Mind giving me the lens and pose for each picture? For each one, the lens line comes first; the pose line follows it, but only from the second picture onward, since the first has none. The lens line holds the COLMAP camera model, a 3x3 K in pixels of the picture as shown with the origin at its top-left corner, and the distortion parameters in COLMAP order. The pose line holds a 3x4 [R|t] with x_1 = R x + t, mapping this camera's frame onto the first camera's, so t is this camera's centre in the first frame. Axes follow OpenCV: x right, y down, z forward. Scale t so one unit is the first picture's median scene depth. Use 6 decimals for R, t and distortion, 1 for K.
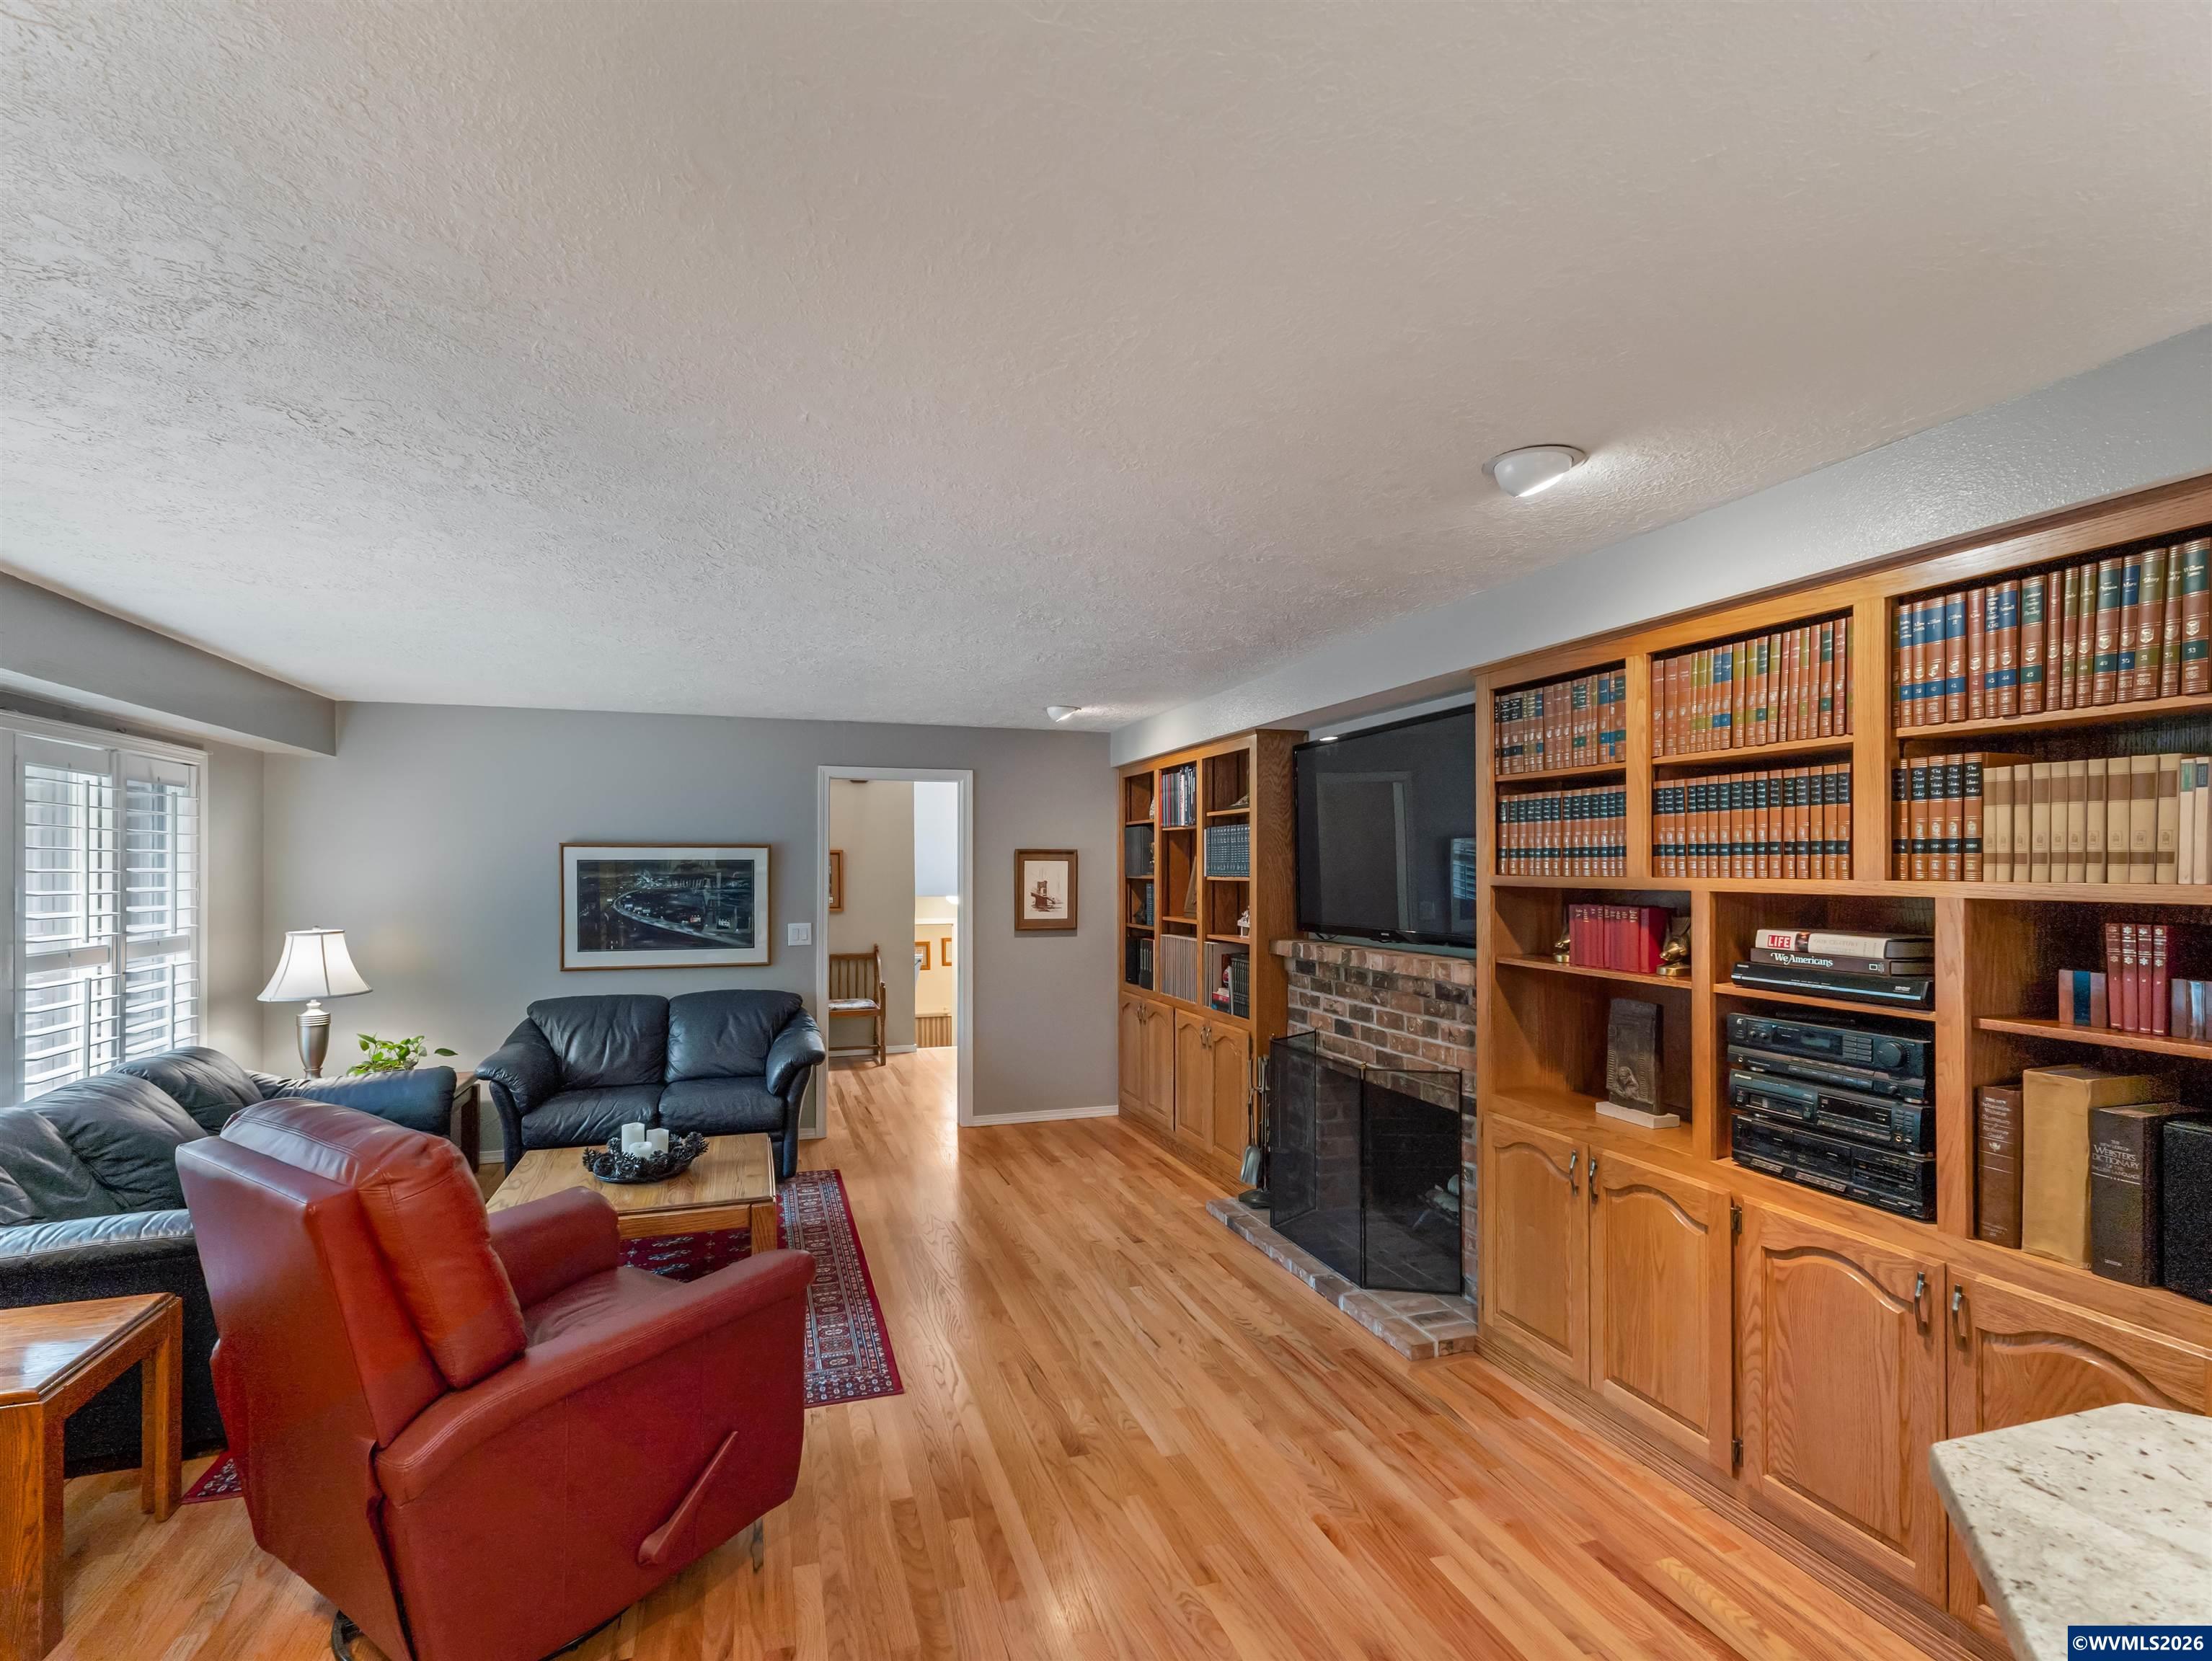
lens RADIAL K [[1059.1, 0, 1082.4], [0, 1059.1, 870.4], [0, 0, 1]] dist [0.003278, 0.003876]
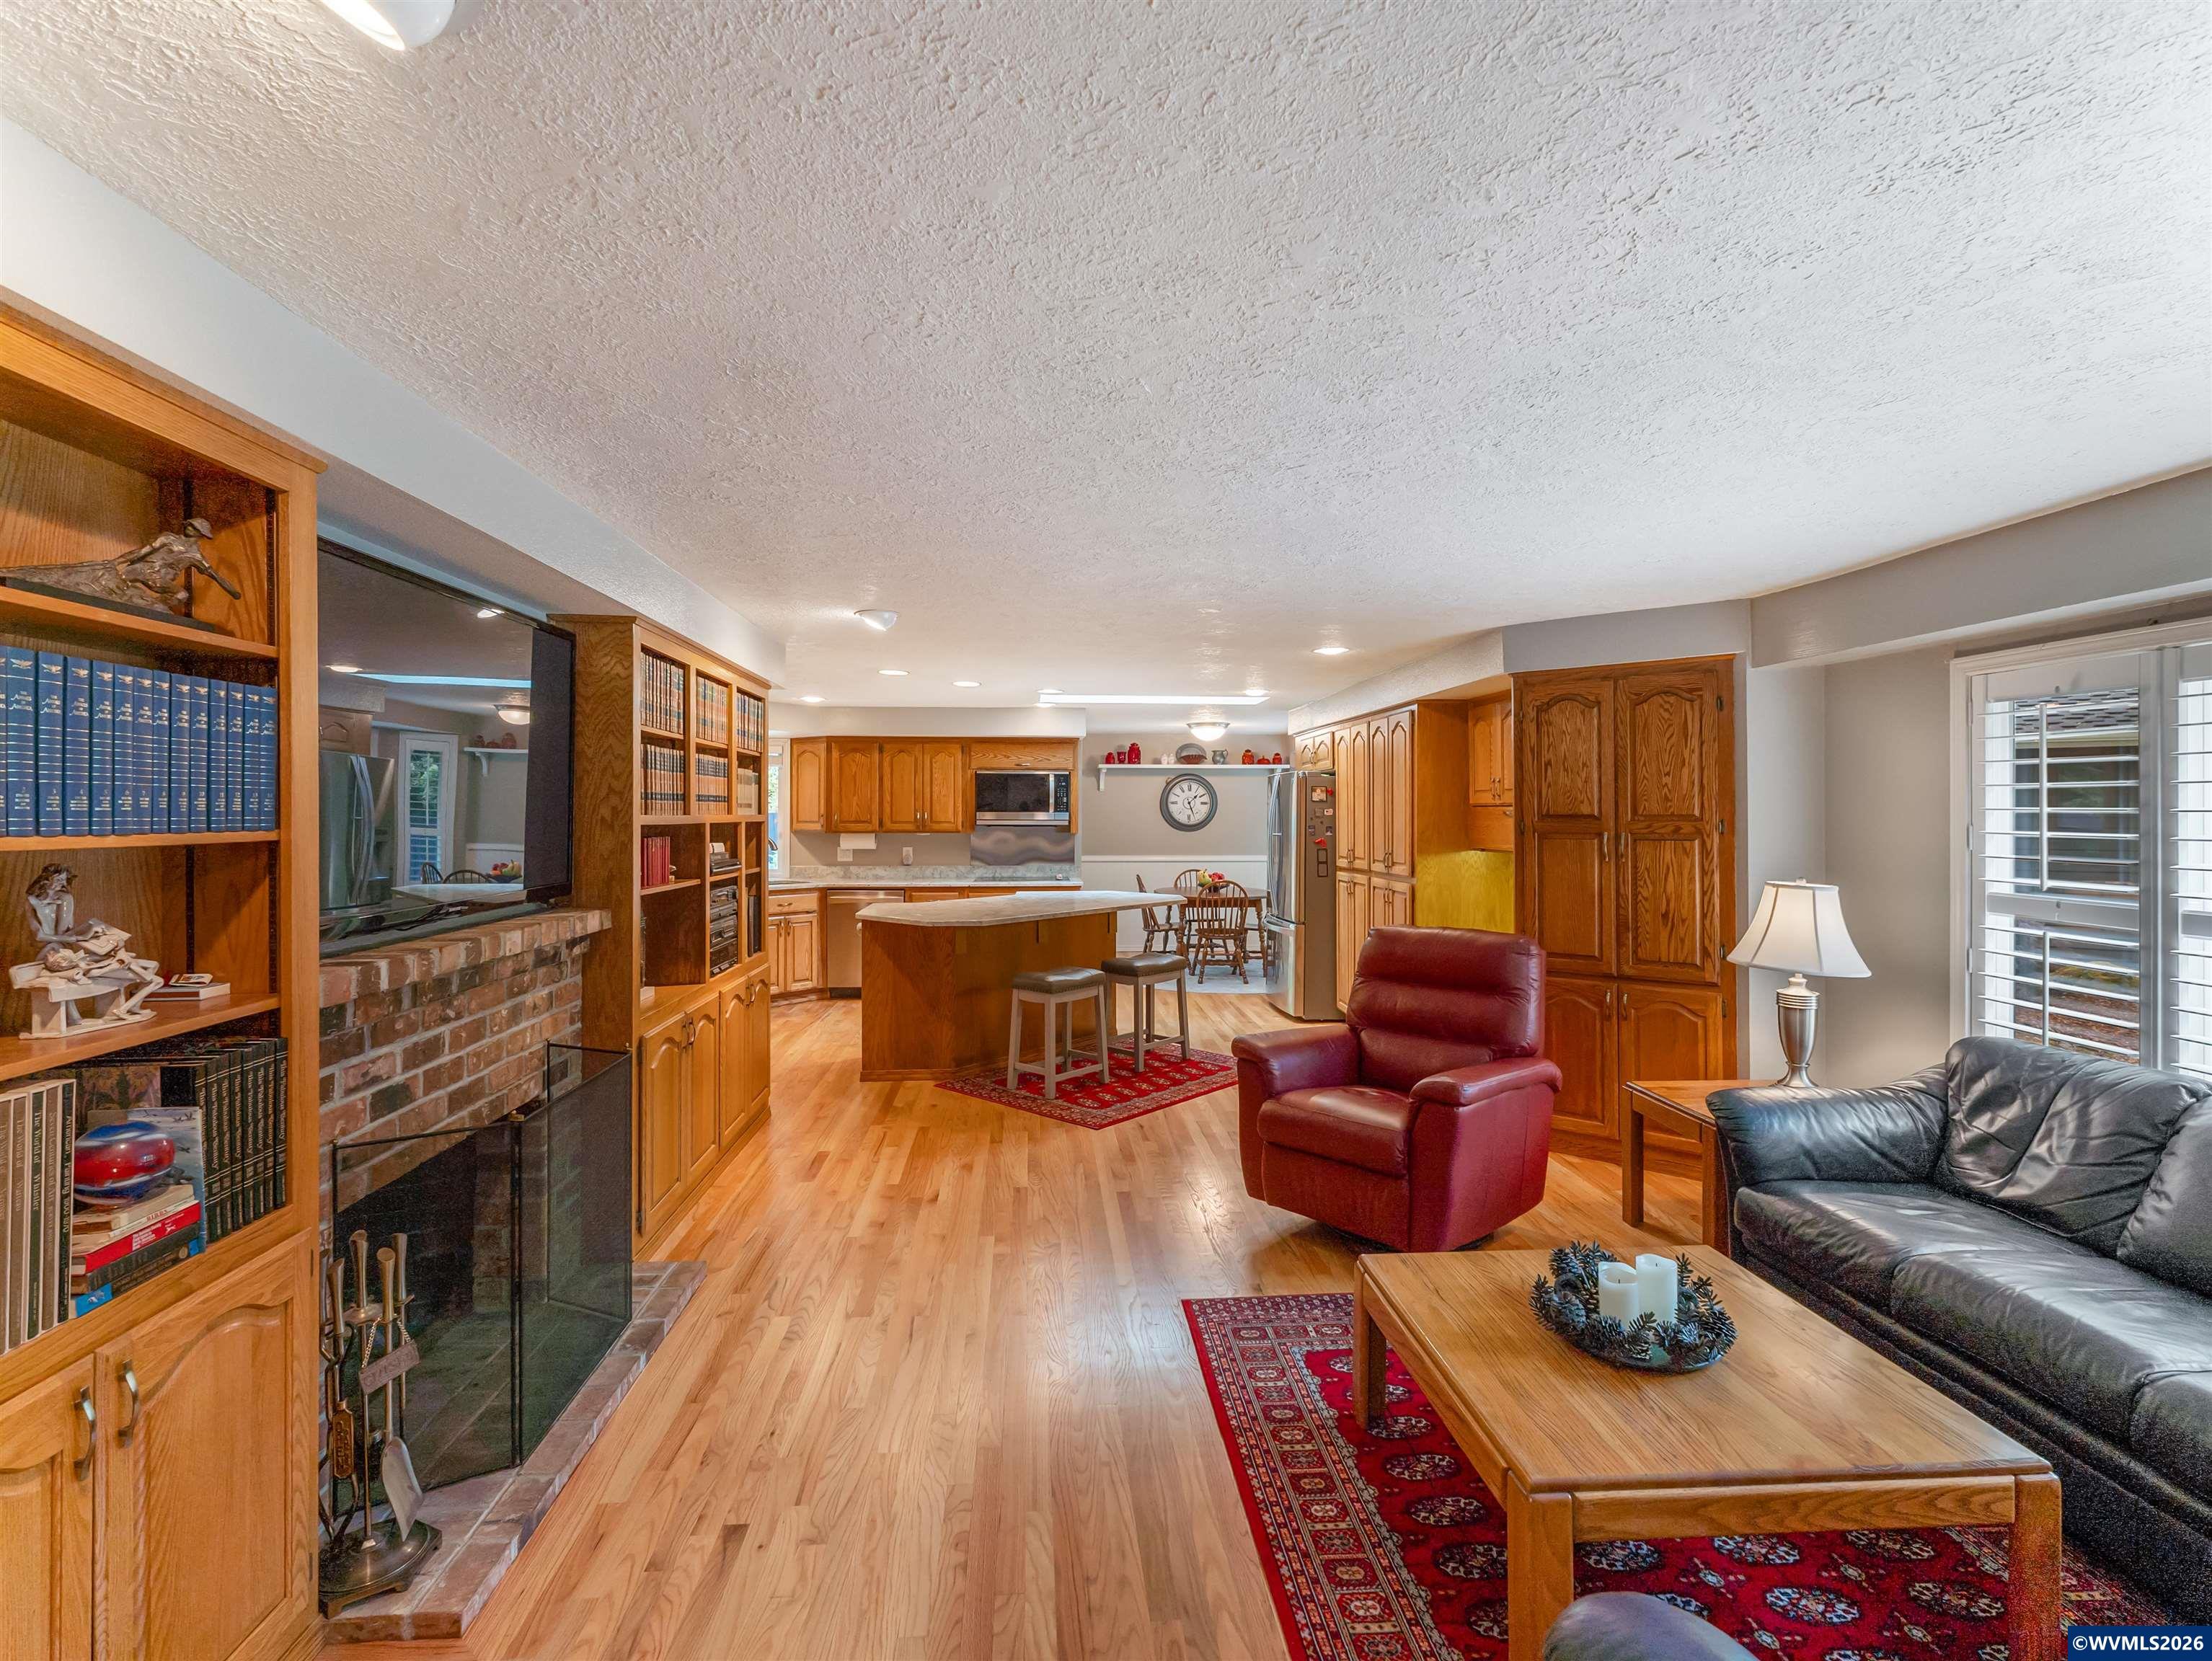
lens RADIAL K [[1059.1, 0, 1104.3], [0, 1059.1, 809.0], [0, 0, 1]] dist [0.003278, 0.003876]
pose [[-0.972447, 0.000579, 0.233121, -0.259237], [0.000889, 0.999999, 0.001226, -0.001904], [-0.233121, 0.001399, -0.972447, 1.557289]]
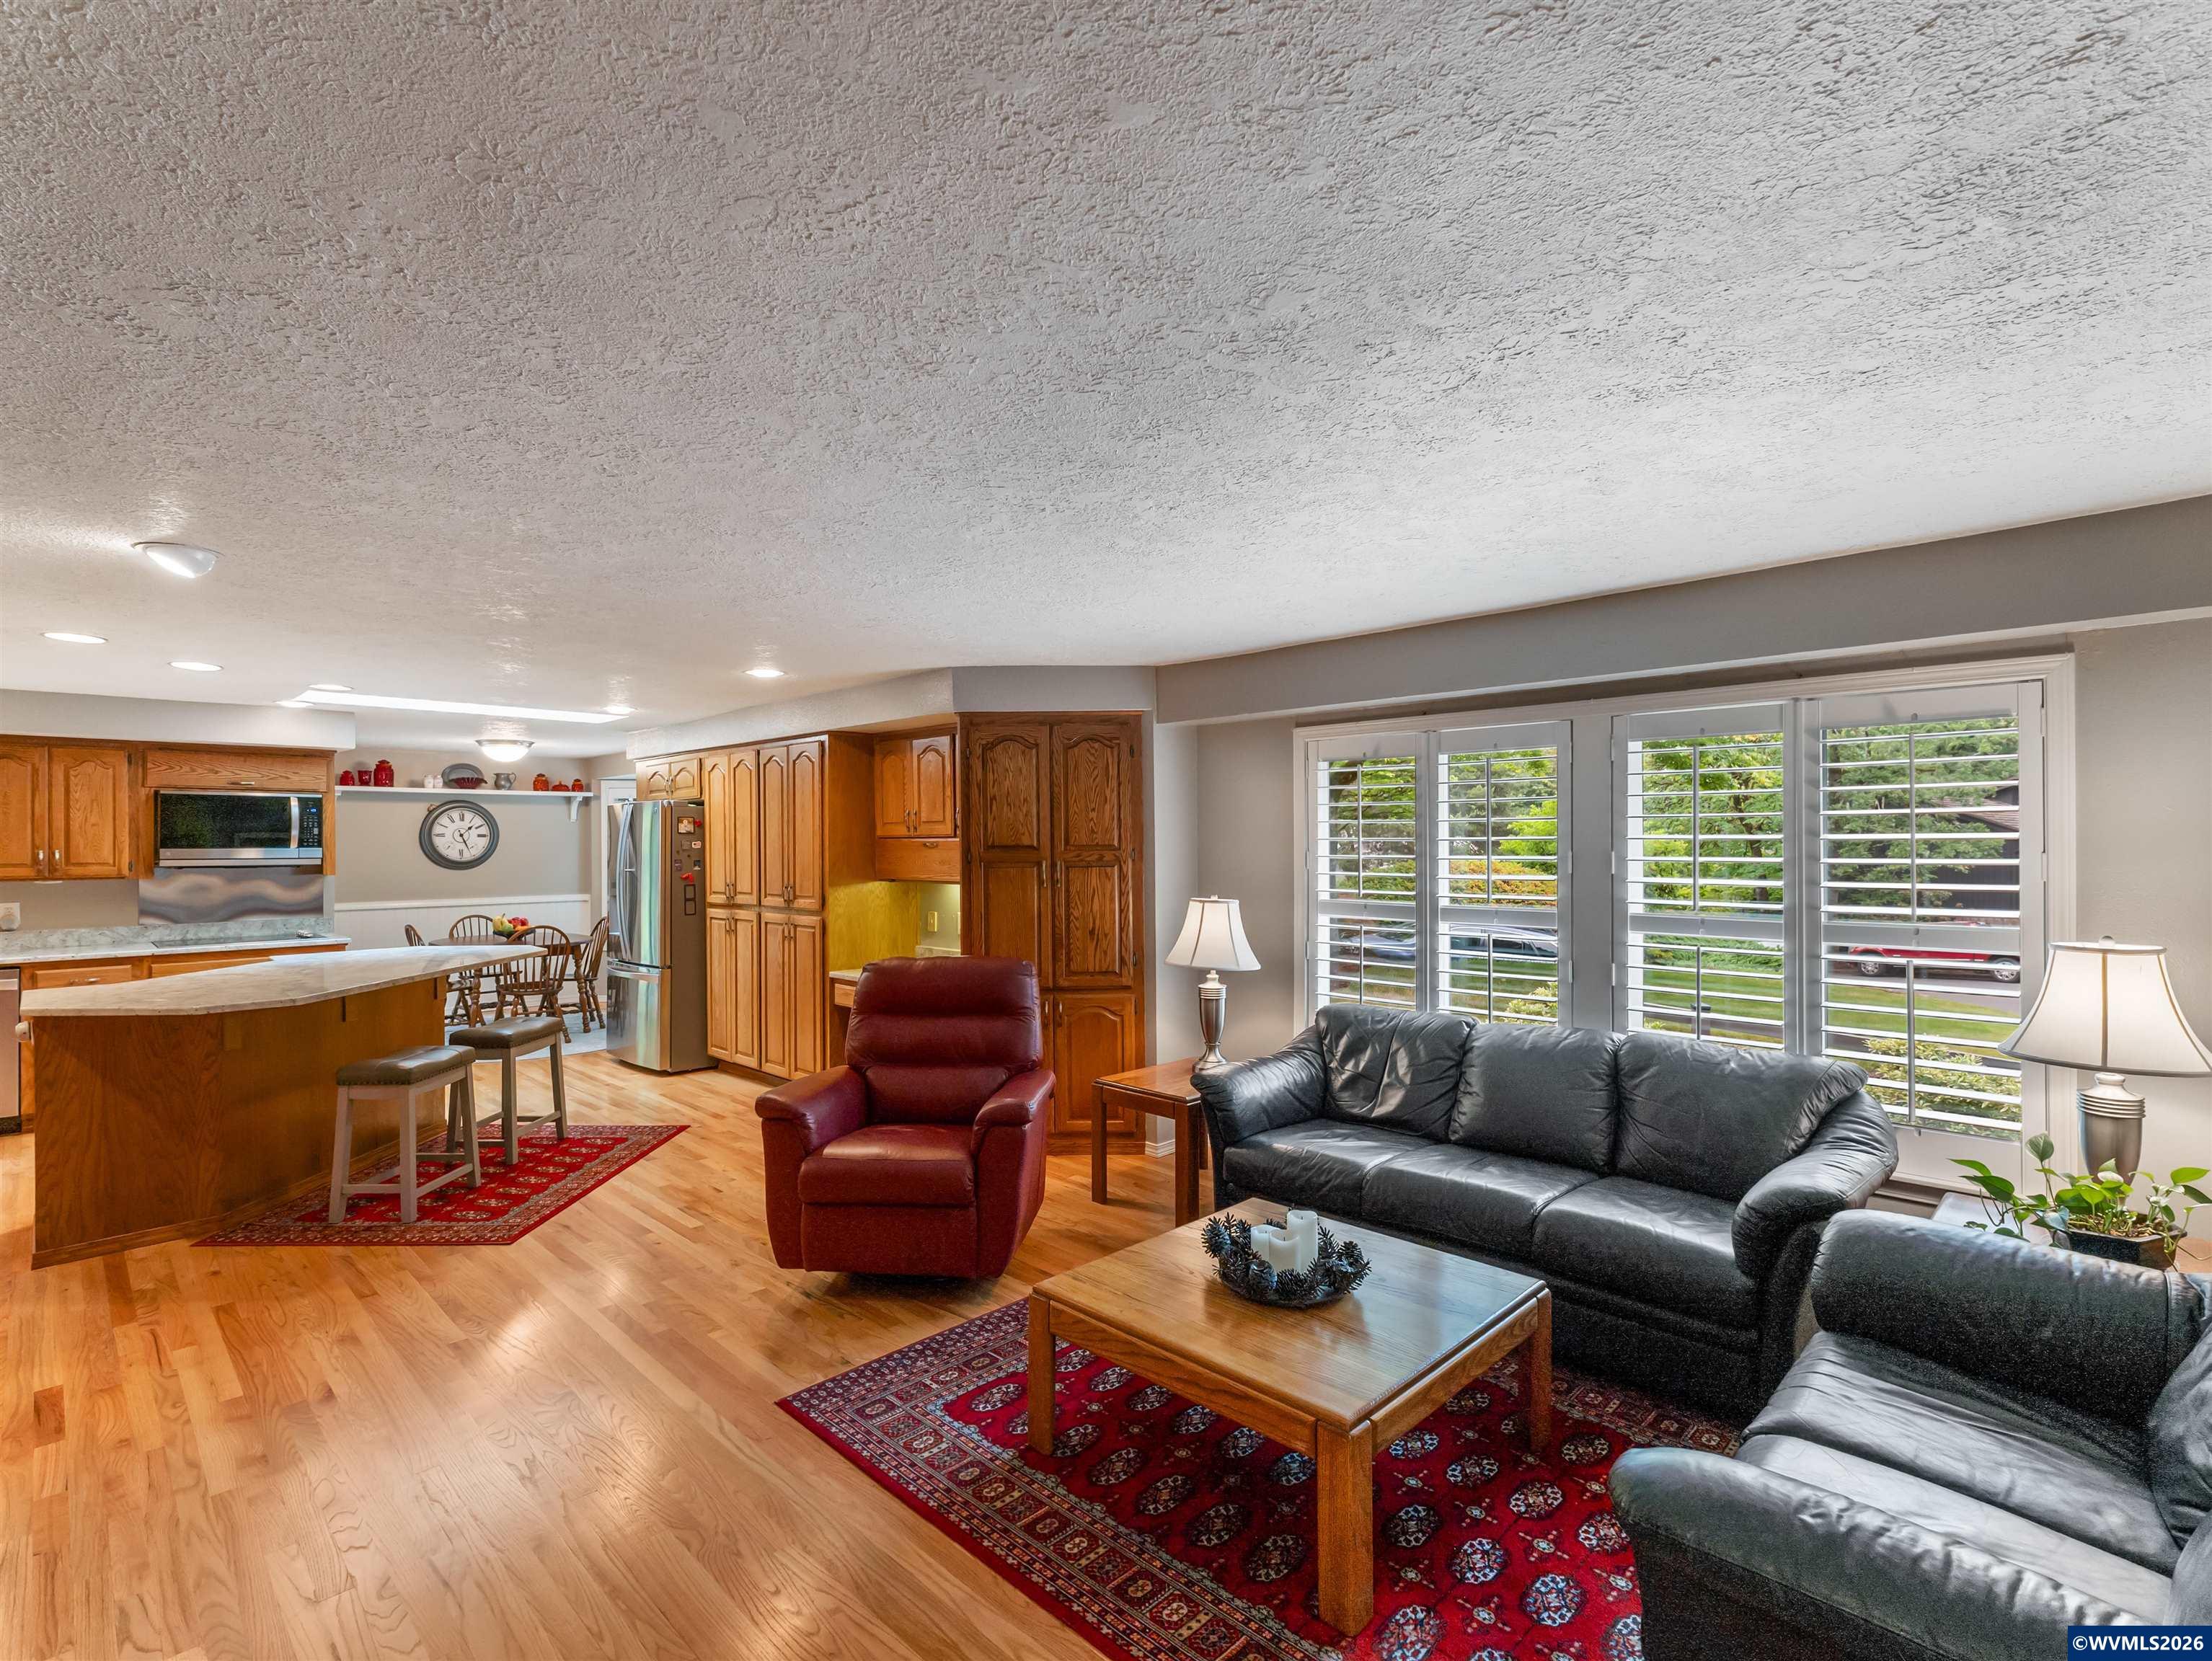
lens RADIAL K [[1059.1, 0, 1095.7], [0, 1059.1, 838.3], [0, 0, 1]] dist [0.003278, 0.003876]
pose [[-0.888907, 0.003517, -0.458074, 0.004584], [0.004050, 0.999992, -0.000181, -0.001798], [0.458070, -0.002016, -0.888914, 1.486206]]
